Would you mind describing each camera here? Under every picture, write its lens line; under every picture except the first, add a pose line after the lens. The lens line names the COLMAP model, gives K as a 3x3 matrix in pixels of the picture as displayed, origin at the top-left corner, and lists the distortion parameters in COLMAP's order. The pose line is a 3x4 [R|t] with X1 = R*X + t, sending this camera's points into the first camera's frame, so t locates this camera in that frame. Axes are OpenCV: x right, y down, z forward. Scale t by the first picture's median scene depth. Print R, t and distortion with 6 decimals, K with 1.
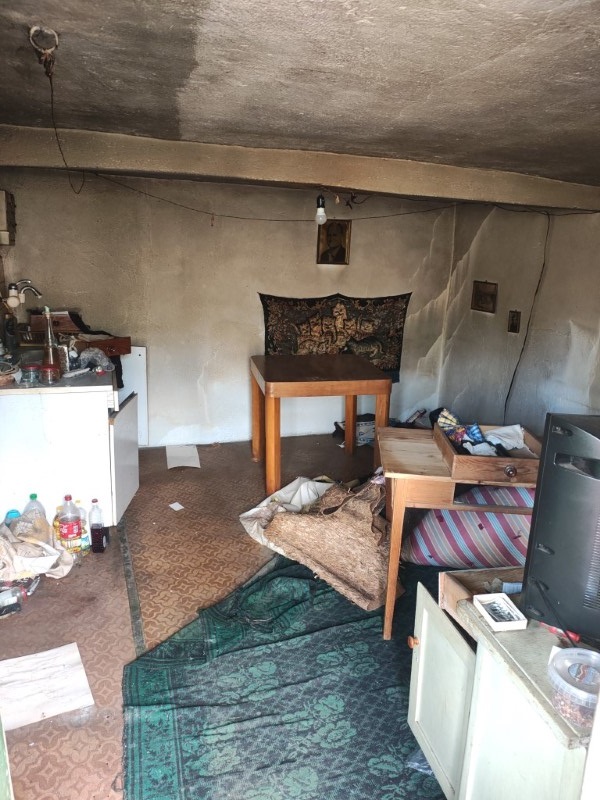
lens RADIAL K [[575.3, 0, 306.0], [0, 575.3, 407.2], [0, 0, 1]] dist [0.050925, -0.105565]
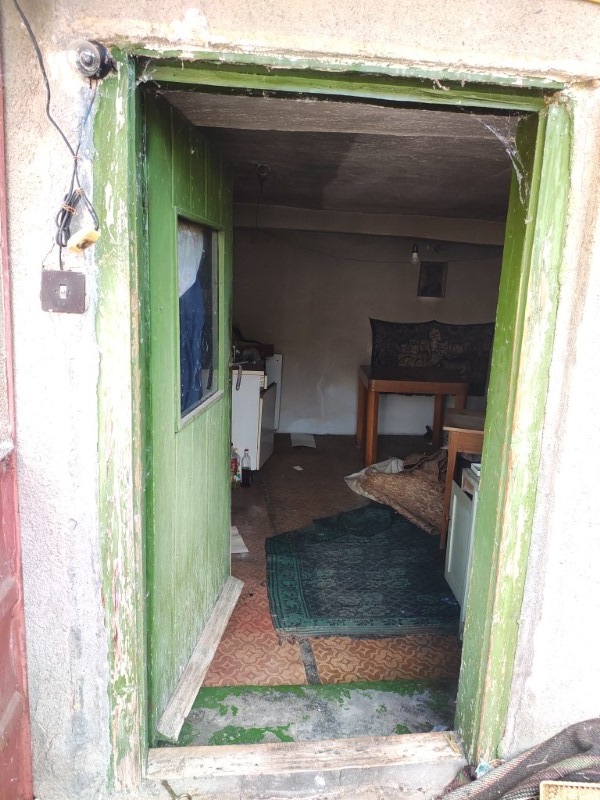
lens RADIAL K [[575.3, 0, 306.0], [0, 575.3, 407.2], [0, 0, 1]] dist [0.050925, -0.105565]
pose [[0.980047, 0.052068, -0.191822, 0.052407], [-0.065192, 0.995898, -0.062750, 0.130044], [0.187768, 0.074003, 0.979422, -0.384654]]
